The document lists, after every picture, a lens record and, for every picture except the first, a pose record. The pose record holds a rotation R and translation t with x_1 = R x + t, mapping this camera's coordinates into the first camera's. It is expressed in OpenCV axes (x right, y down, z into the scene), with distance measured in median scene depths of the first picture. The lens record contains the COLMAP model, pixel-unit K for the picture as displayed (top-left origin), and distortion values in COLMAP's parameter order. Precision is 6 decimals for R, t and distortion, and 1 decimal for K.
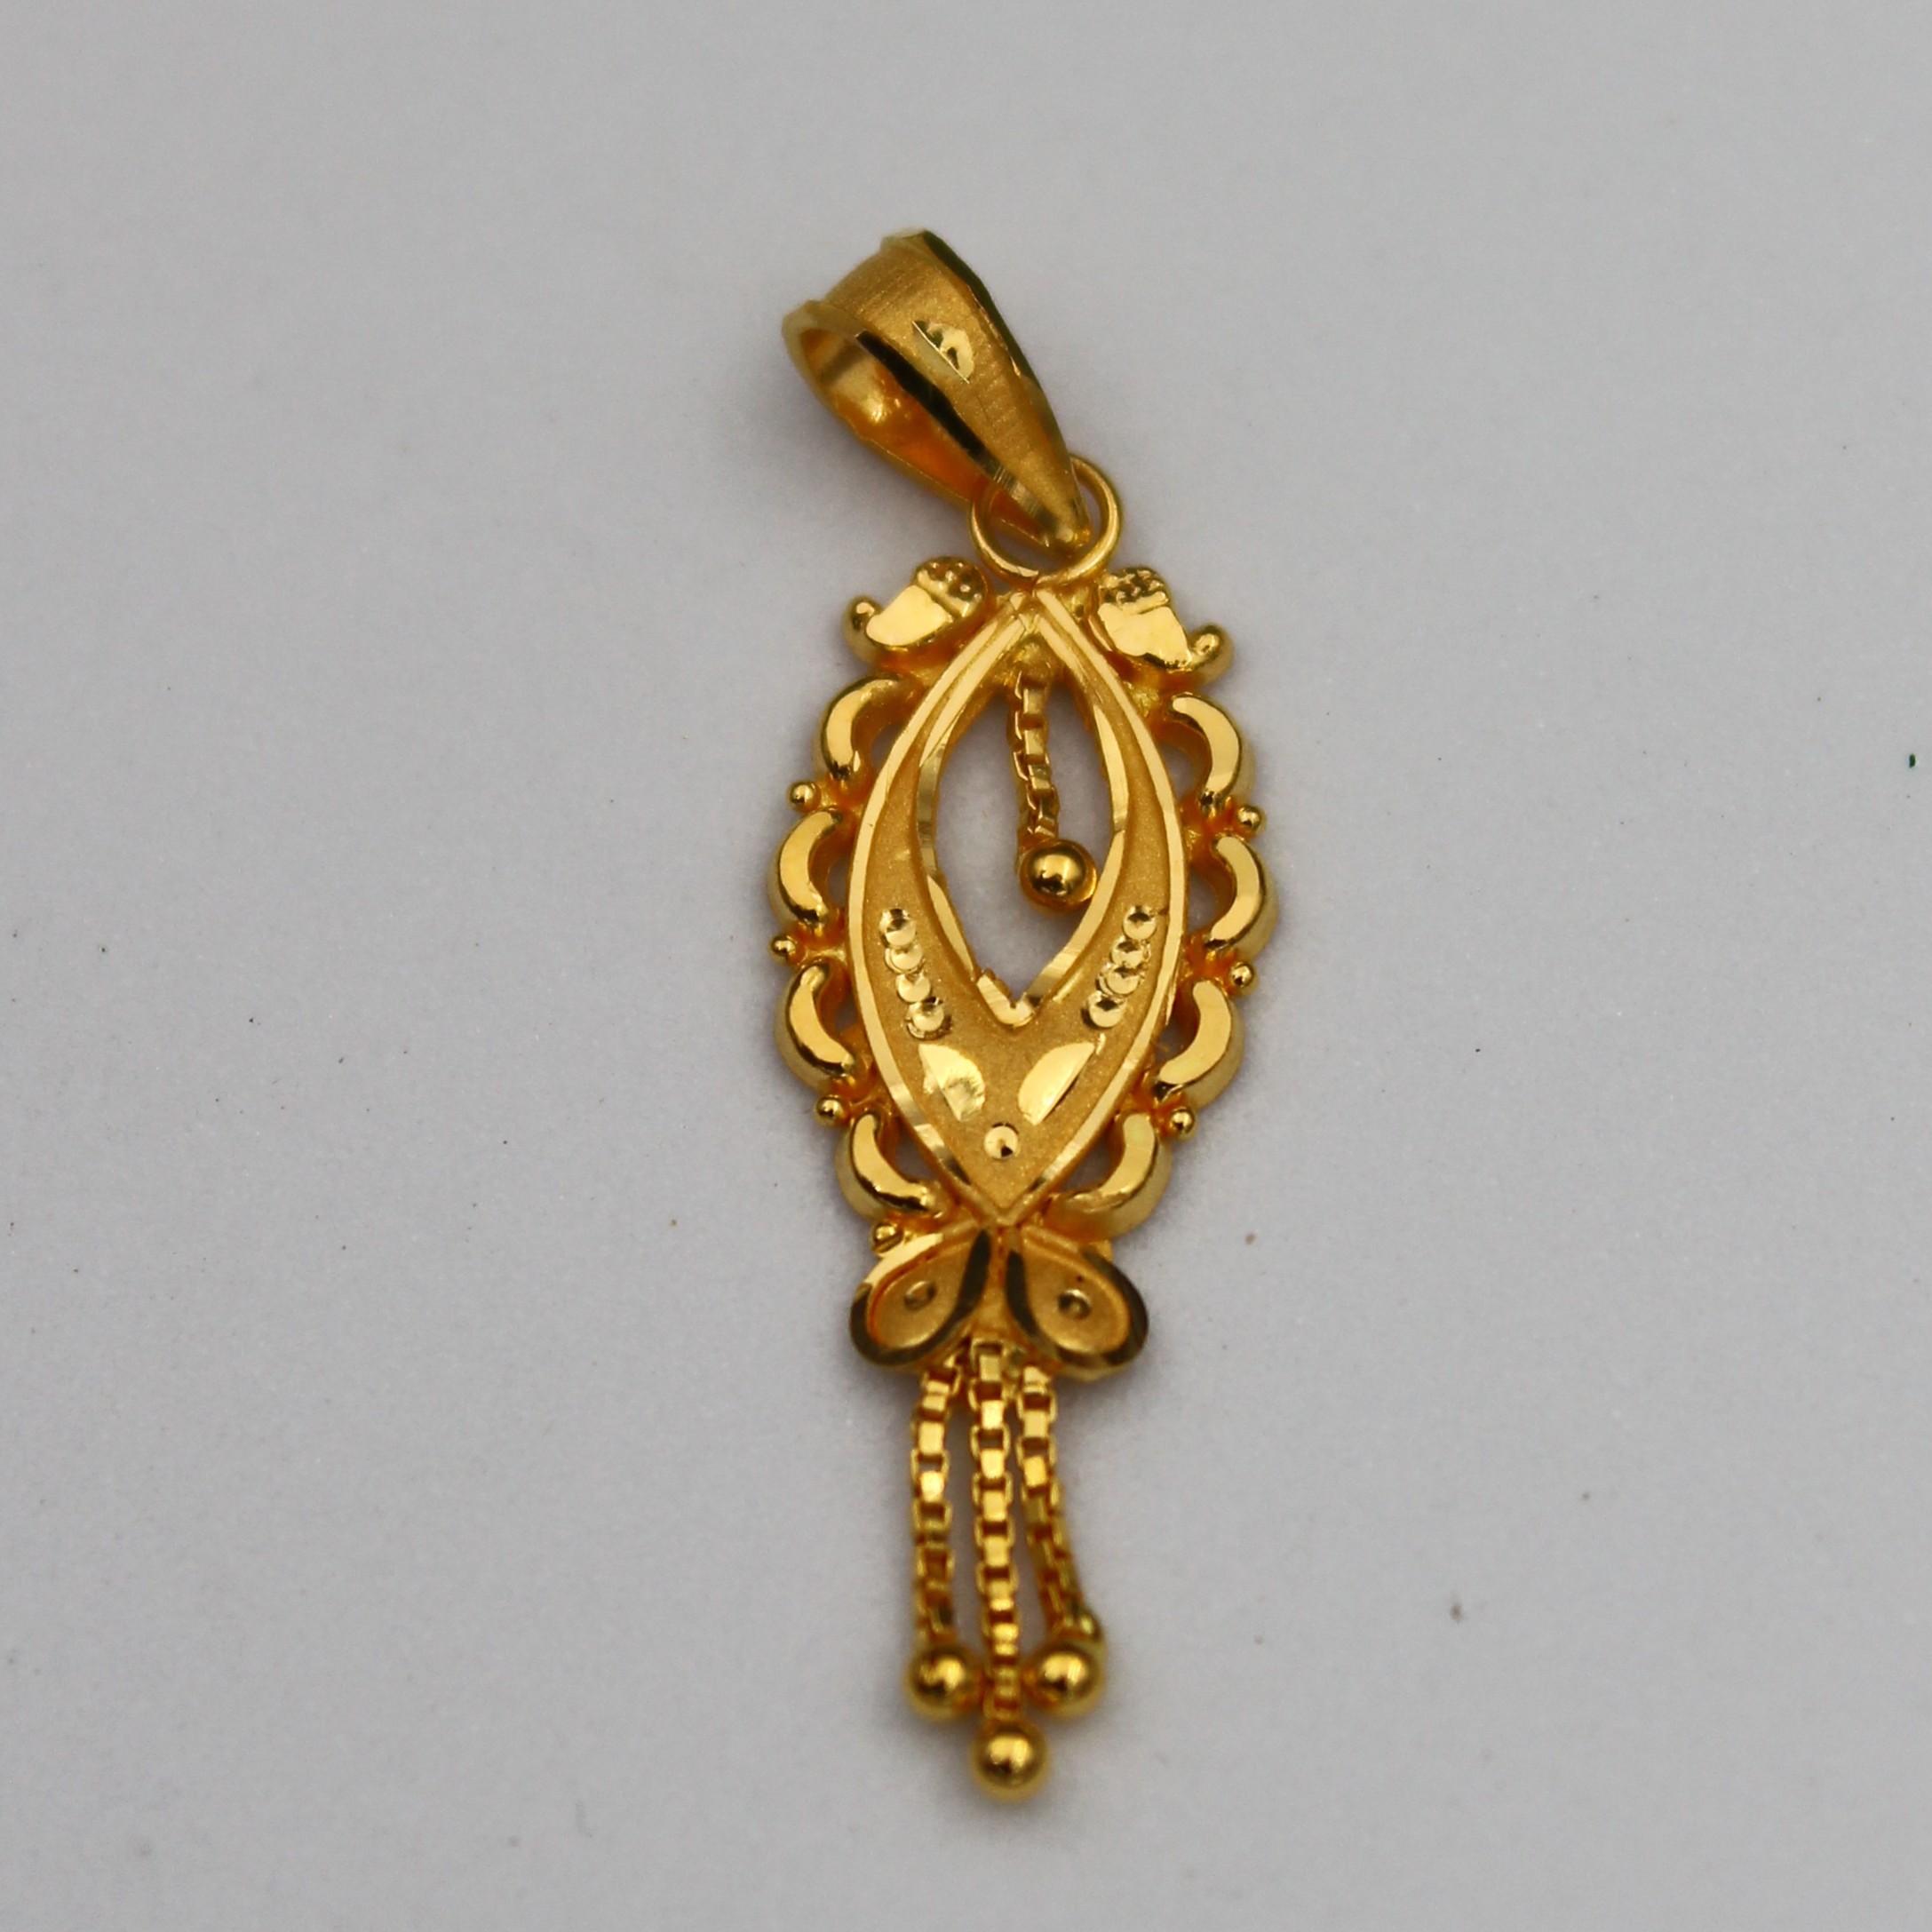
lens RADIAL K [[13497.1, 0, 967.6], [0, 13497.1, 961.3], [0, 0, 1]] dist [-0.012069, 0.000000]
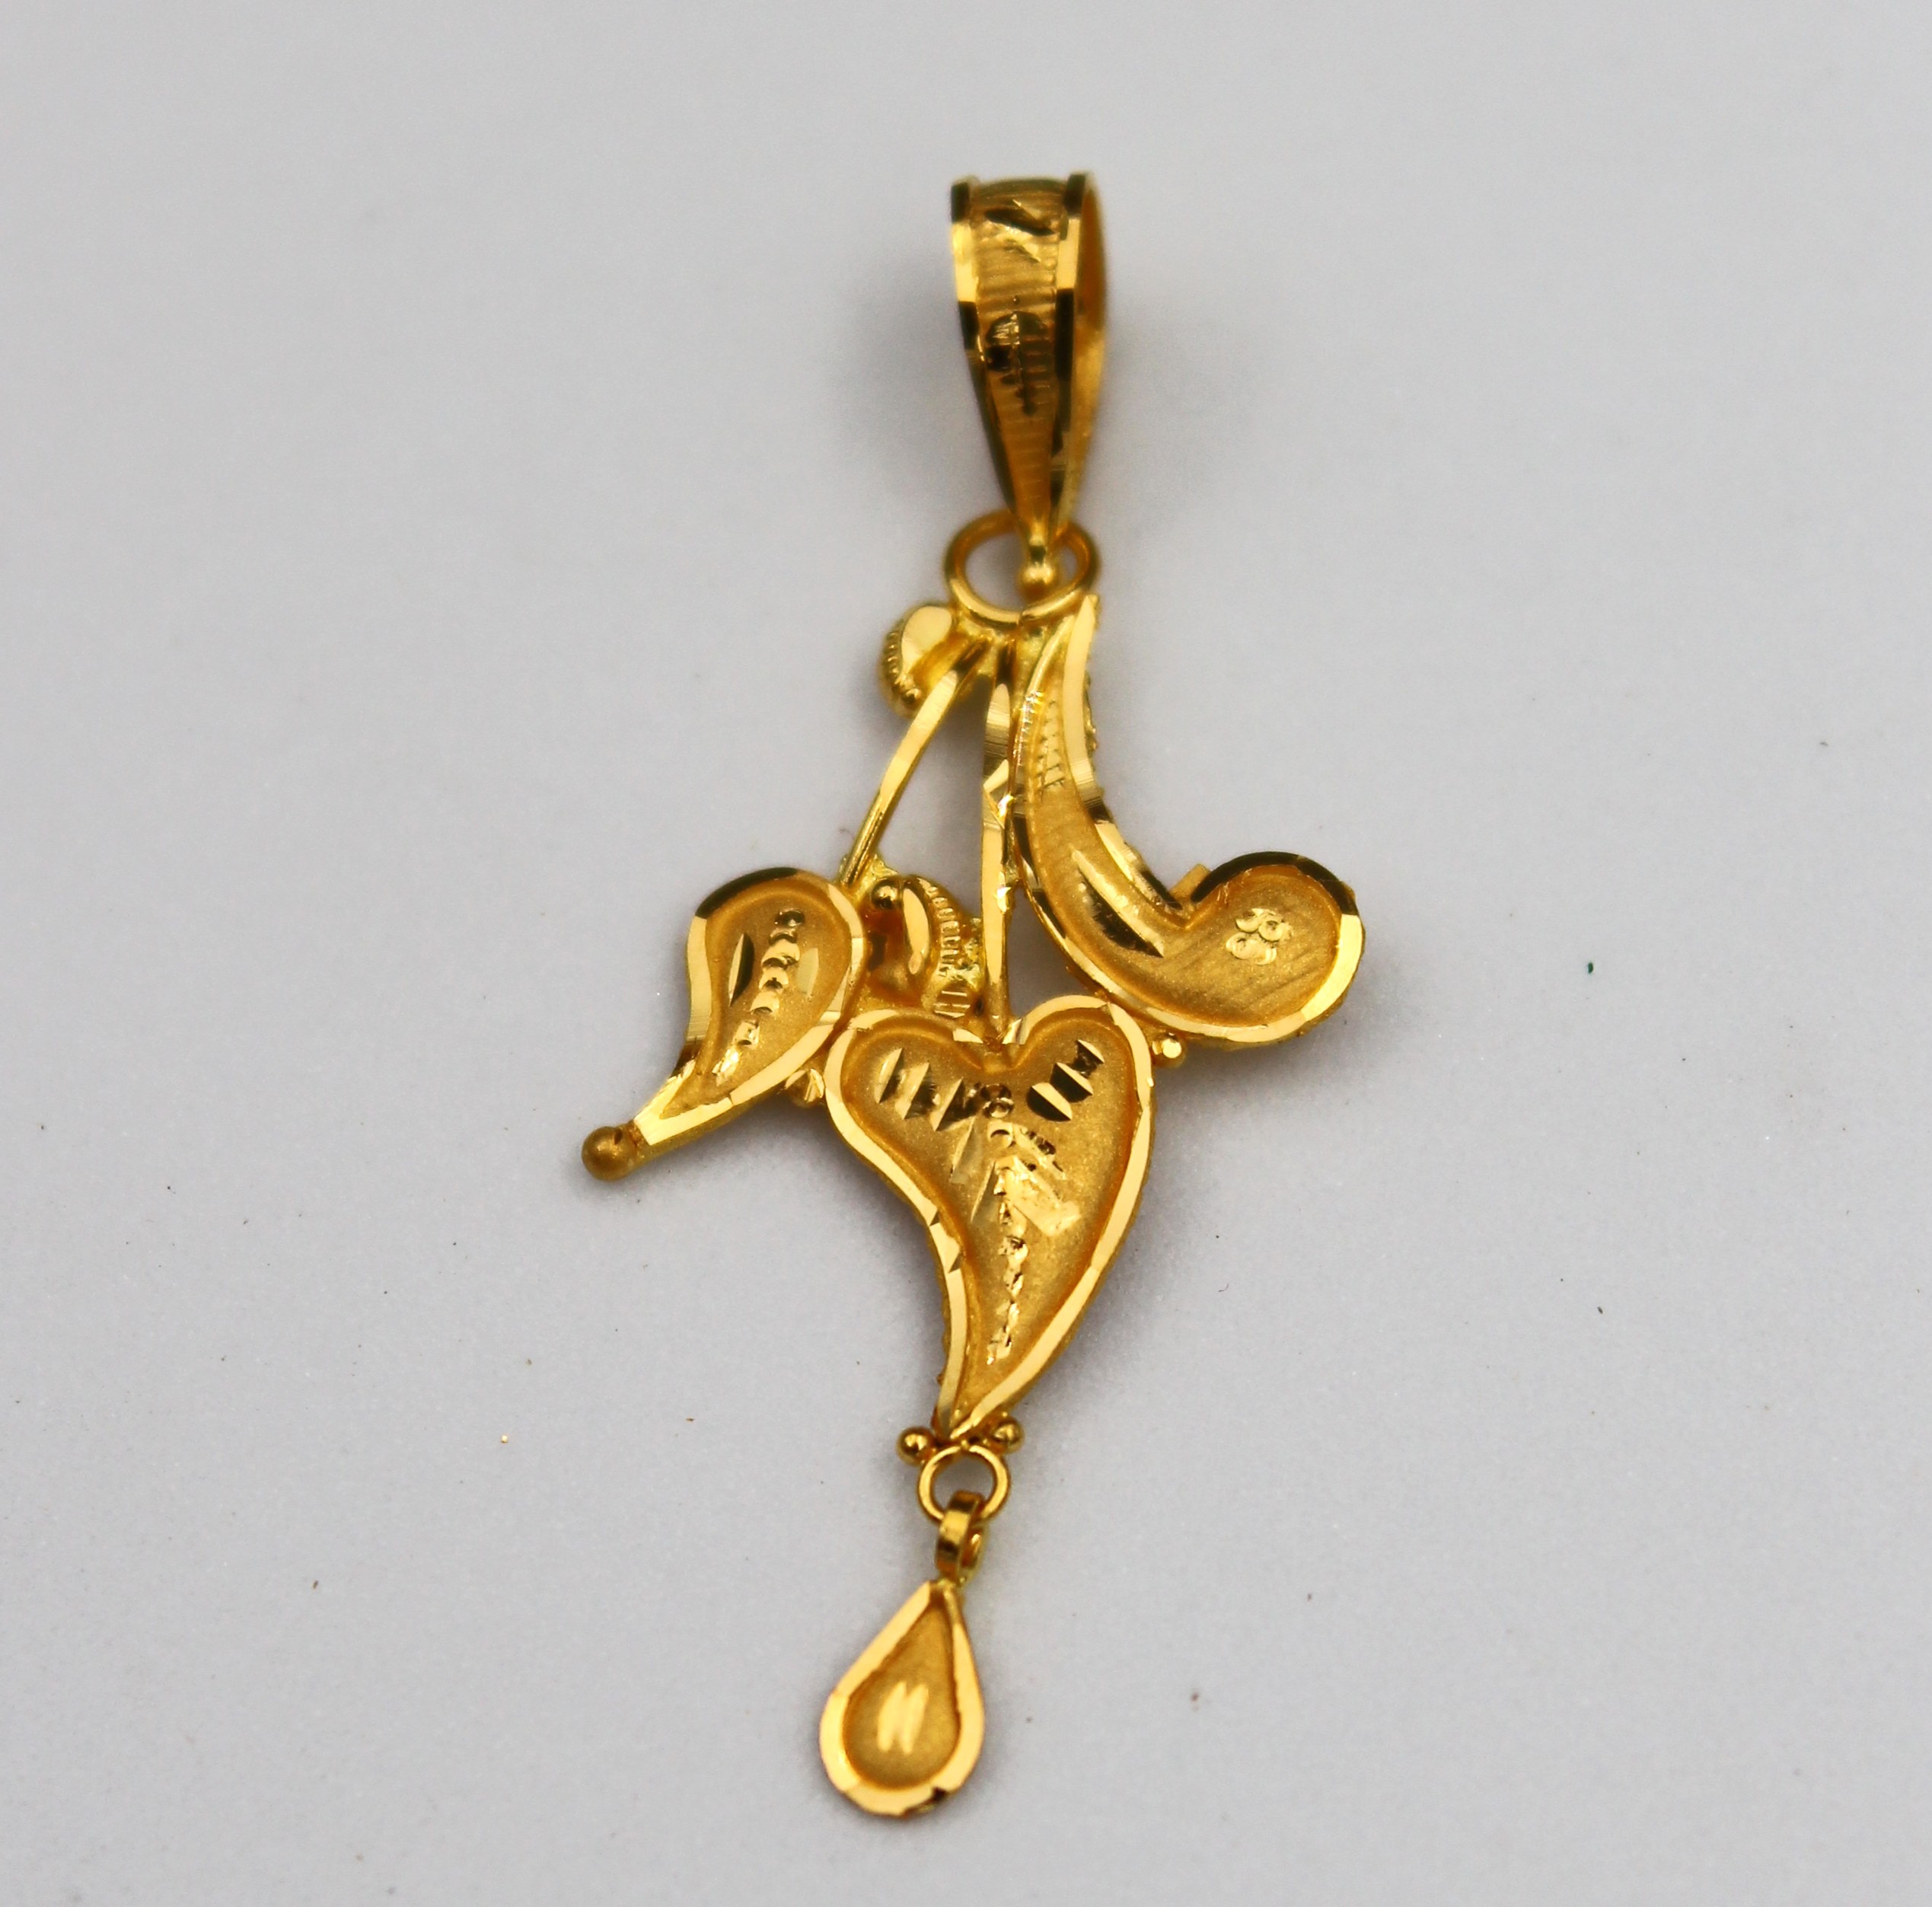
lens RADIAL K [[13859.2, 0, 964.3], [0, 13859.2, 958.9], [0, 0, 1]] dist [-0.045992, 0.000000]
pose [[0.999969, 0.001703, 0.007623, 0.006642], [-0.001638, 0.999962, -0.008520, -0.005325], [-0.007638, 0.008508, 0.999935, -0.200574]]
